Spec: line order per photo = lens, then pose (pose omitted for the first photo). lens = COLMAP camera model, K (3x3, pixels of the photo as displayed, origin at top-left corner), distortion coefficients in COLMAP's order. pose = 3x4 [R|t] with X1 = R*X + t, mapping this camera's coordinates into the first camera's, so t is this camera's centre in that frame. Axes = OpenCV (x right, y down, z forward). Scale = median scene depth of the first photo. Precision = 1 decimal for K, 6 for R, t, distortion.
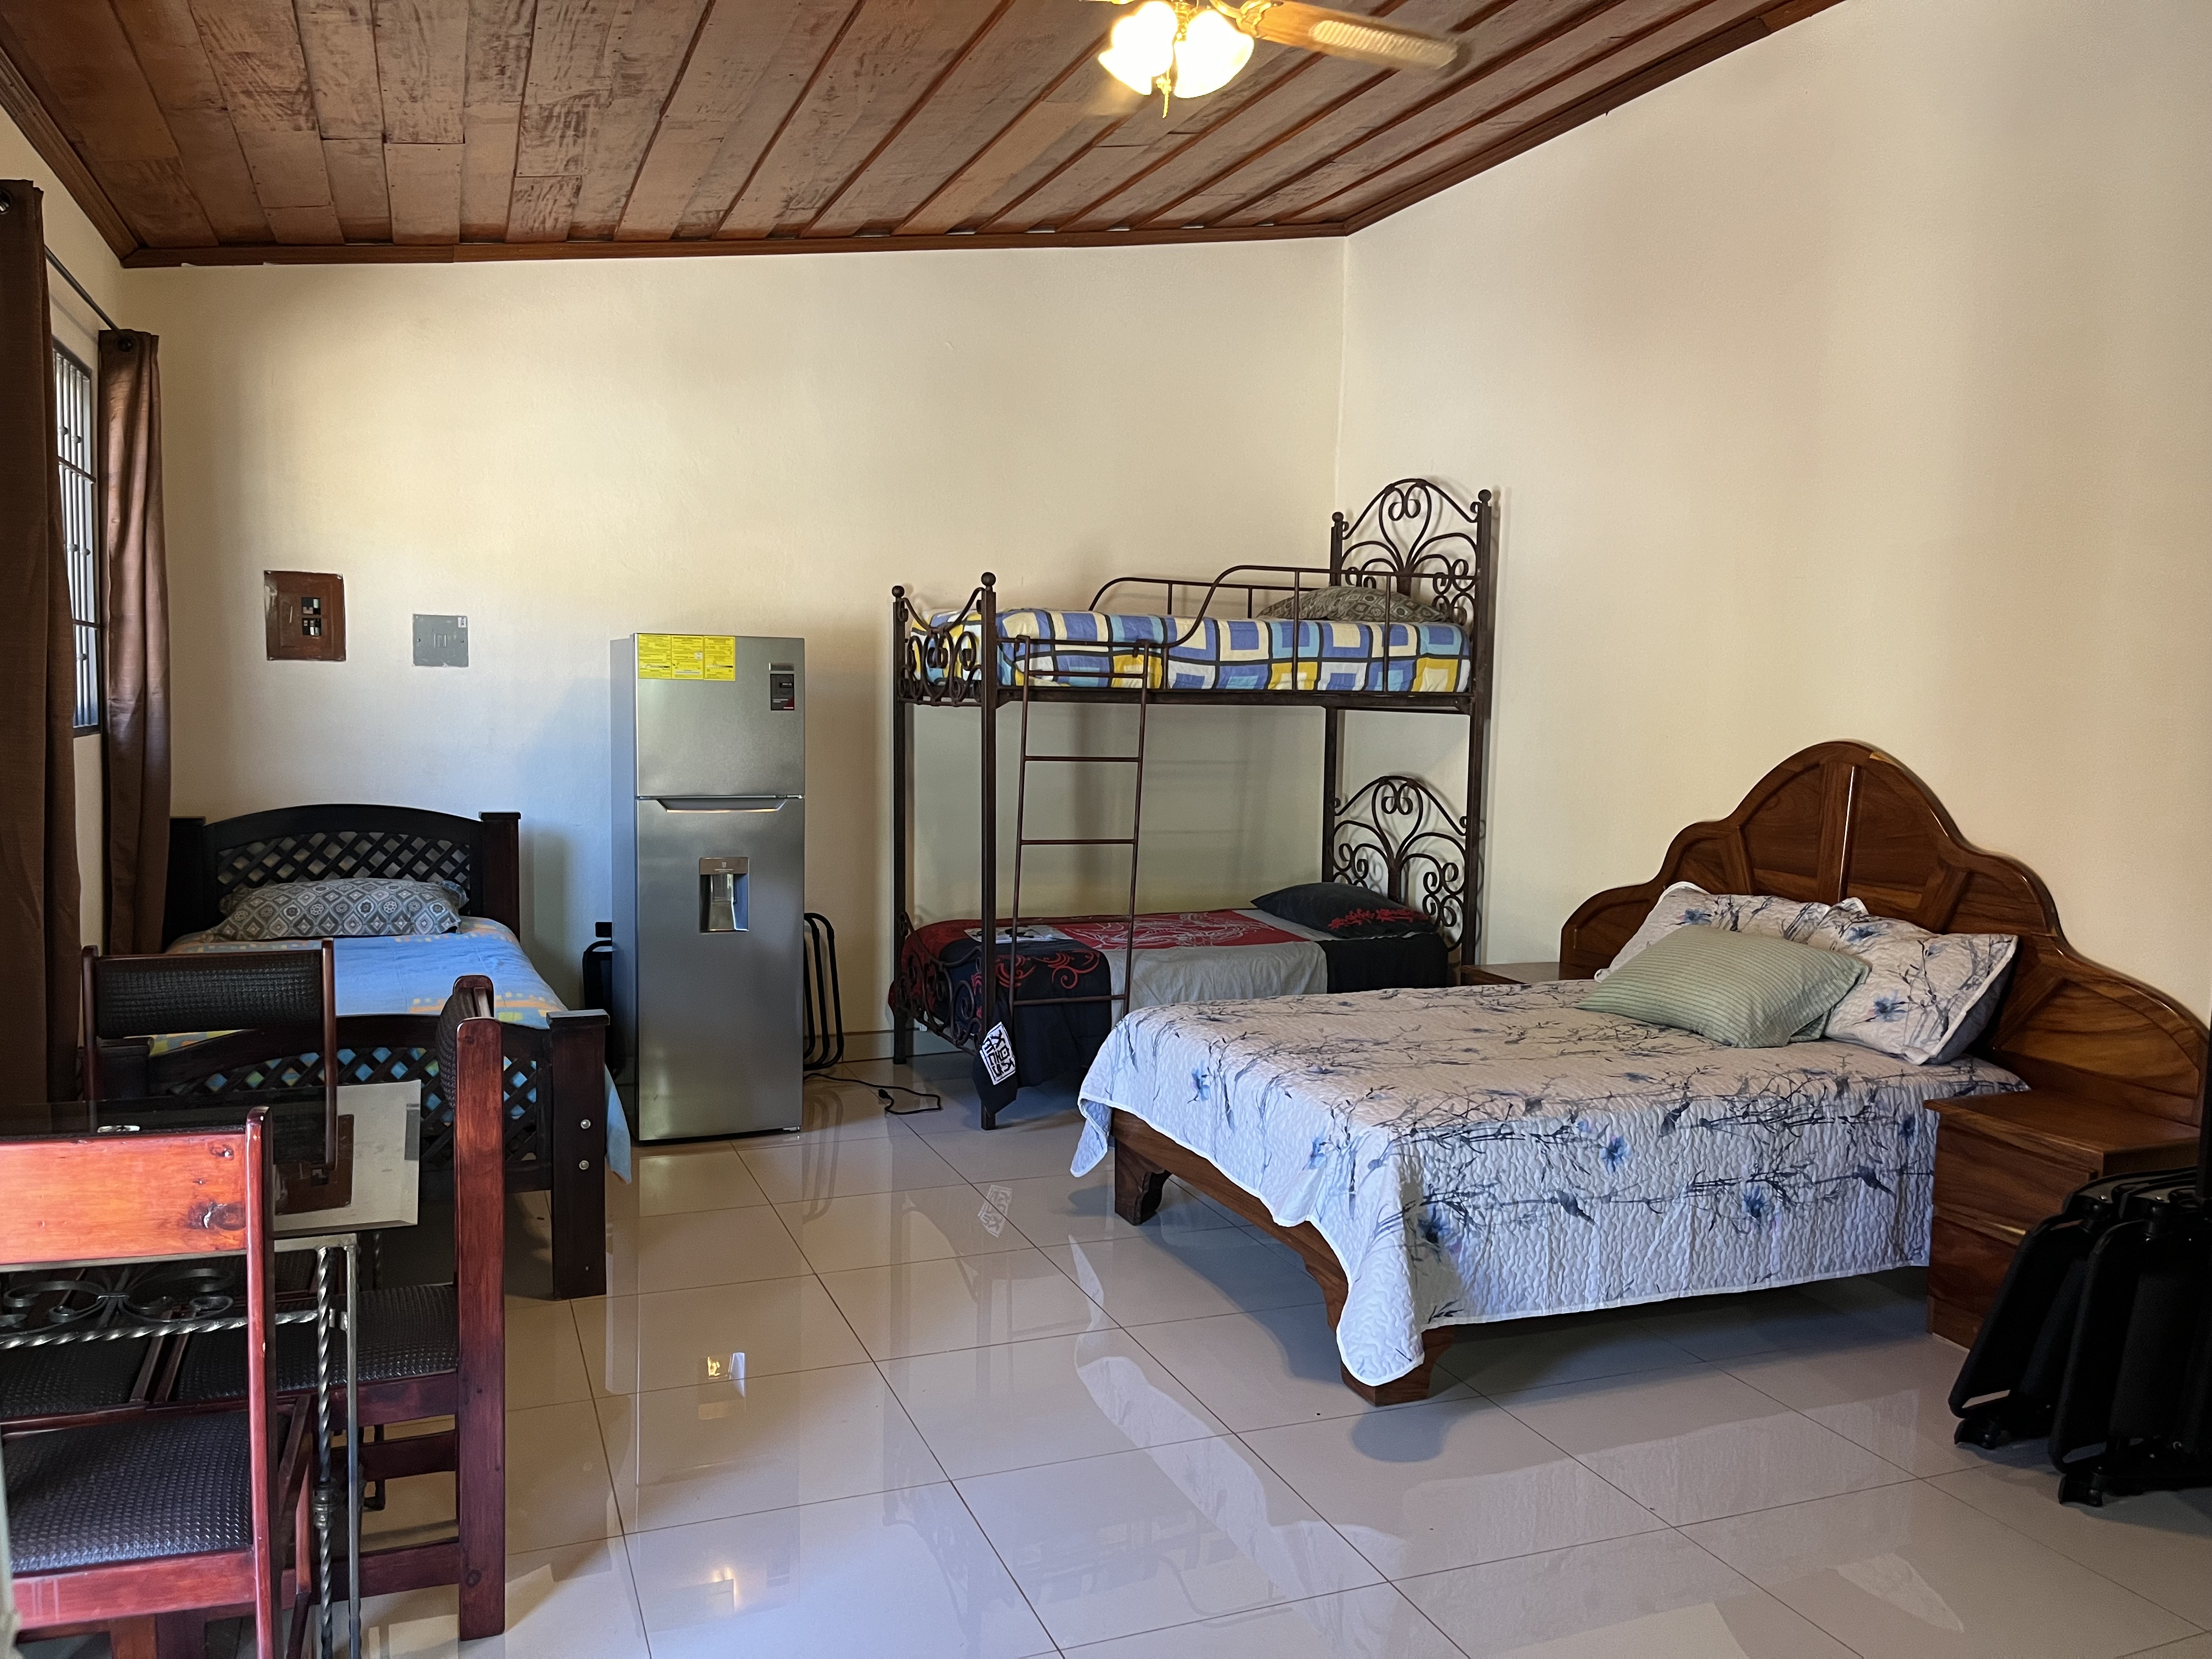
lens RADIAL K [[1686.5, 0, 1102.1], [0, 1686.5, 826.4], [0, 0, 1]] dist [0.038505, -0.036816]
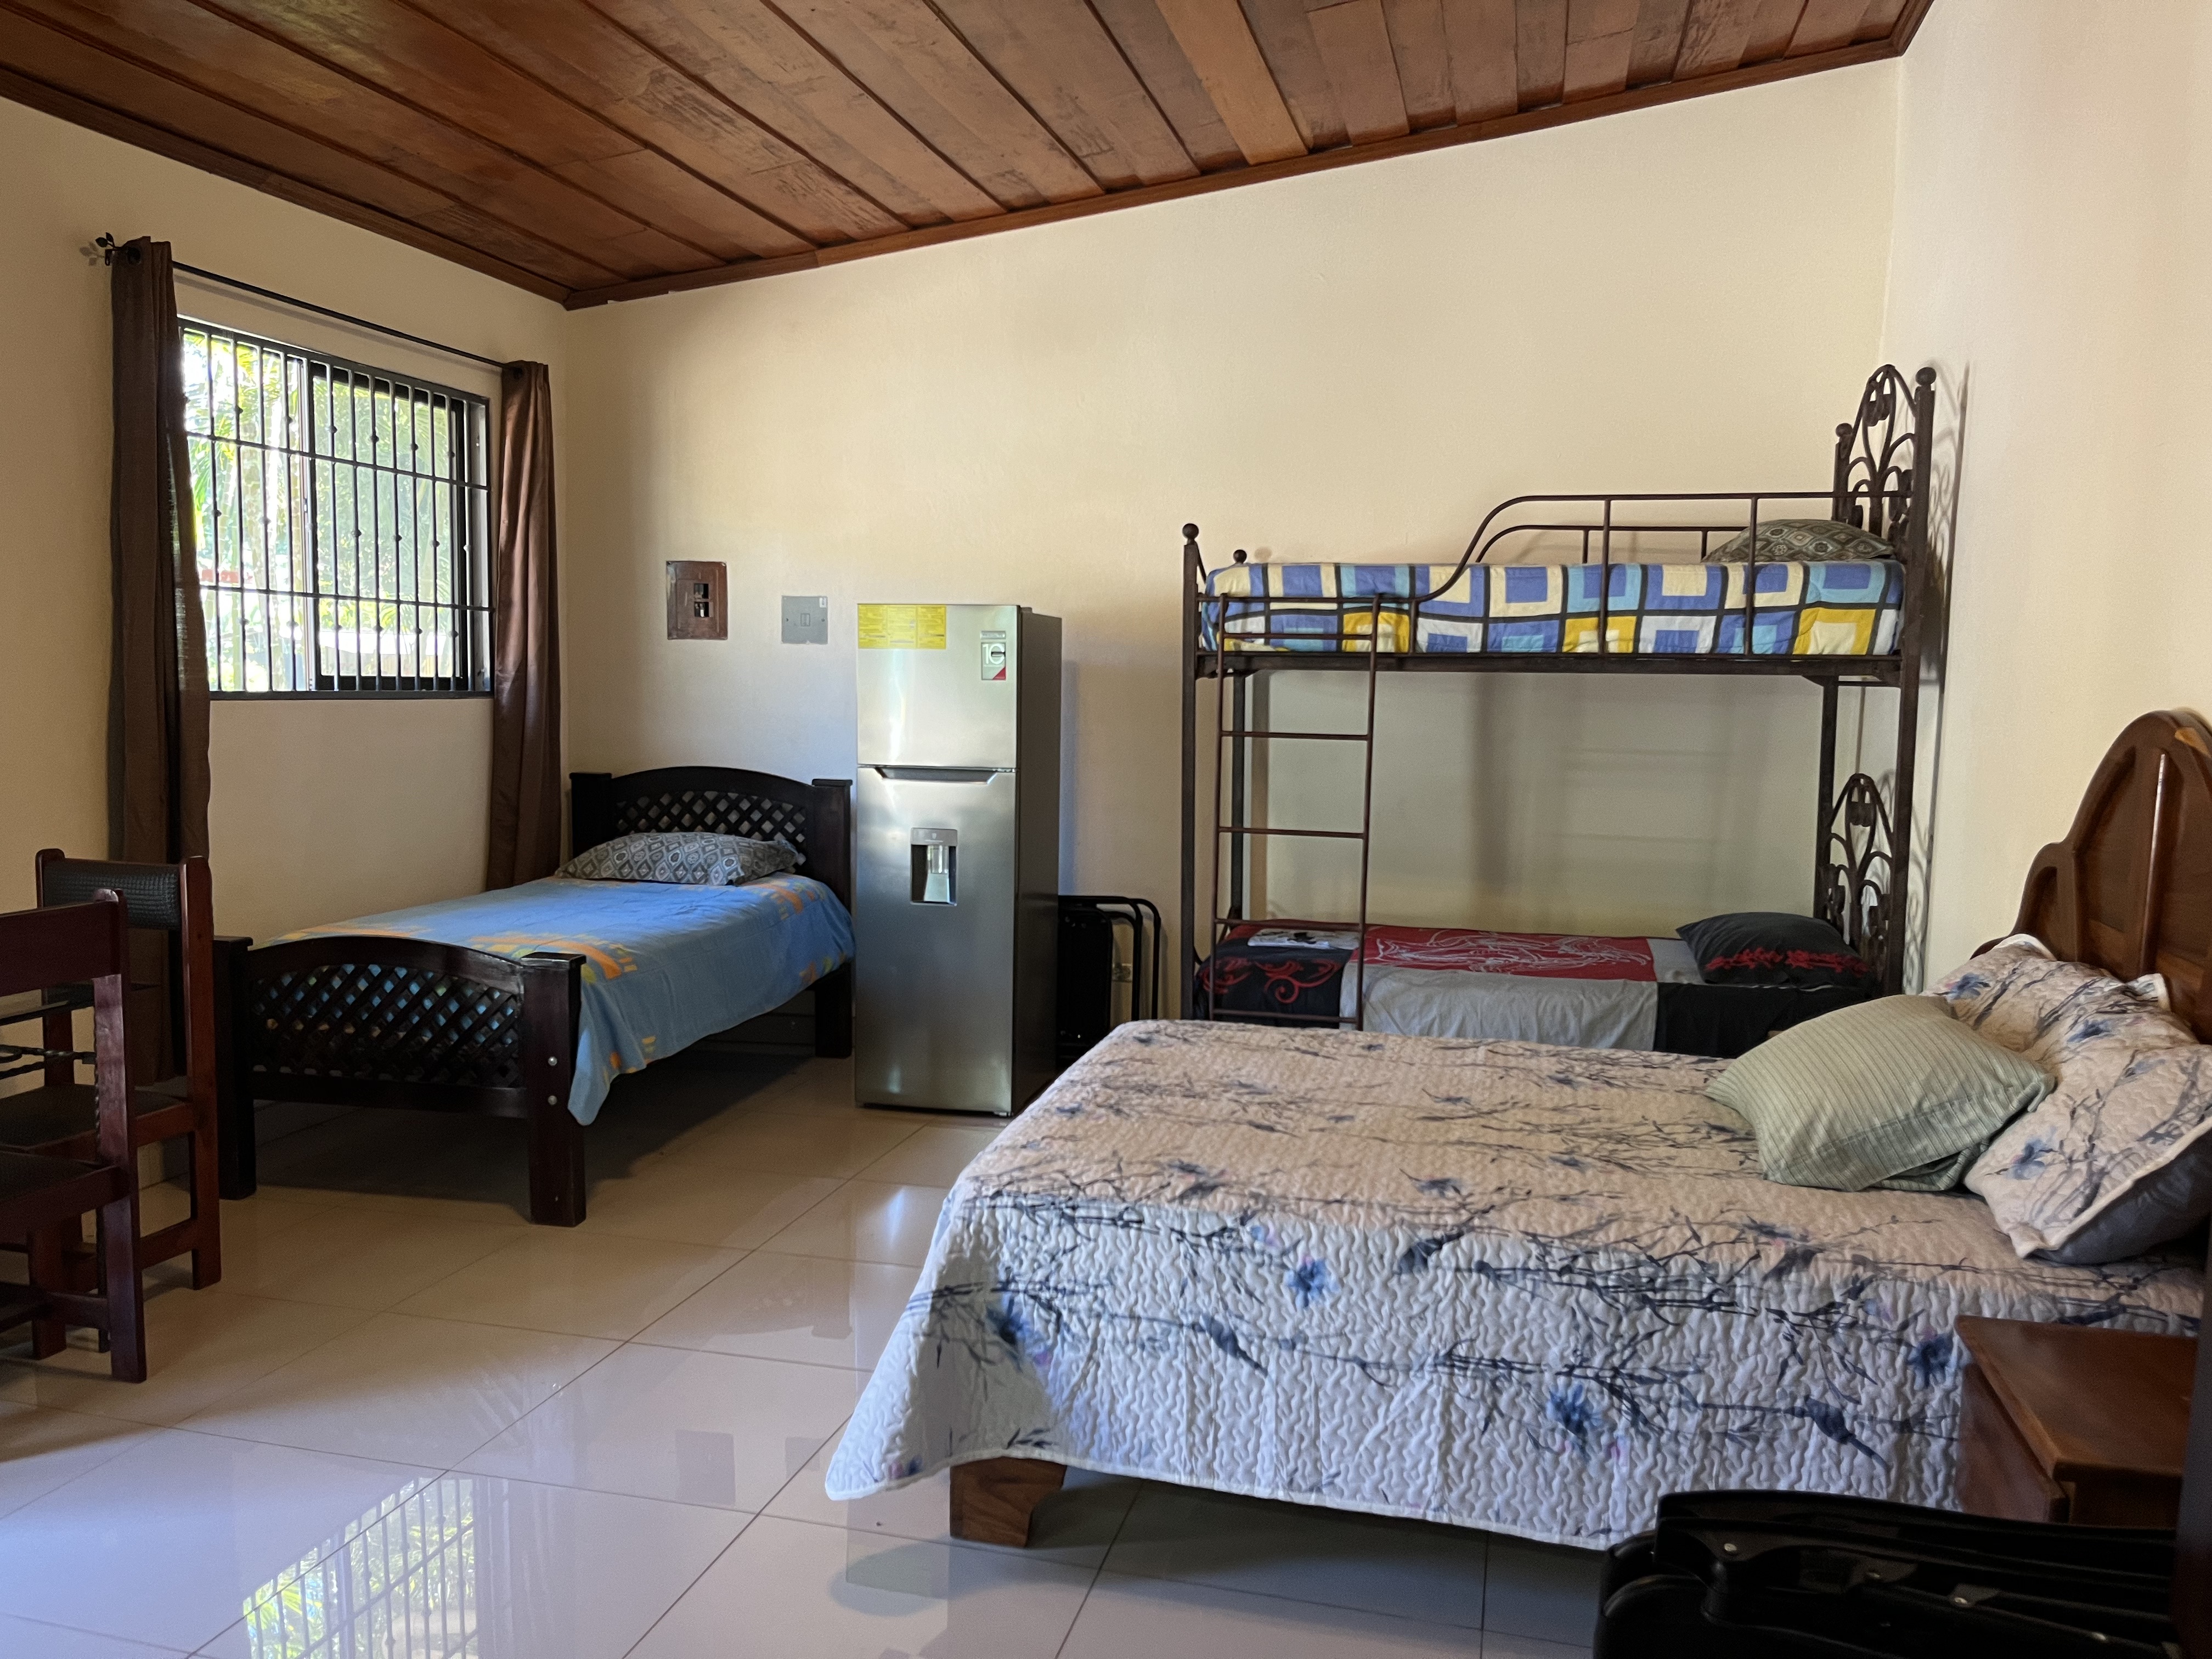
lens RADIAL K [[1686.5, 0, 1093.4], [0, 1686.5, 822.6], [0, 0, 1]] dist [0.038505, -0.036816]
pose [[0.802856, 0.044571, -0.594504, 0.438152], [-0.049317, 0.998749, 0.008276, 0.002404], [0.594129, 0.022675, 0.804050, 0.265478]]
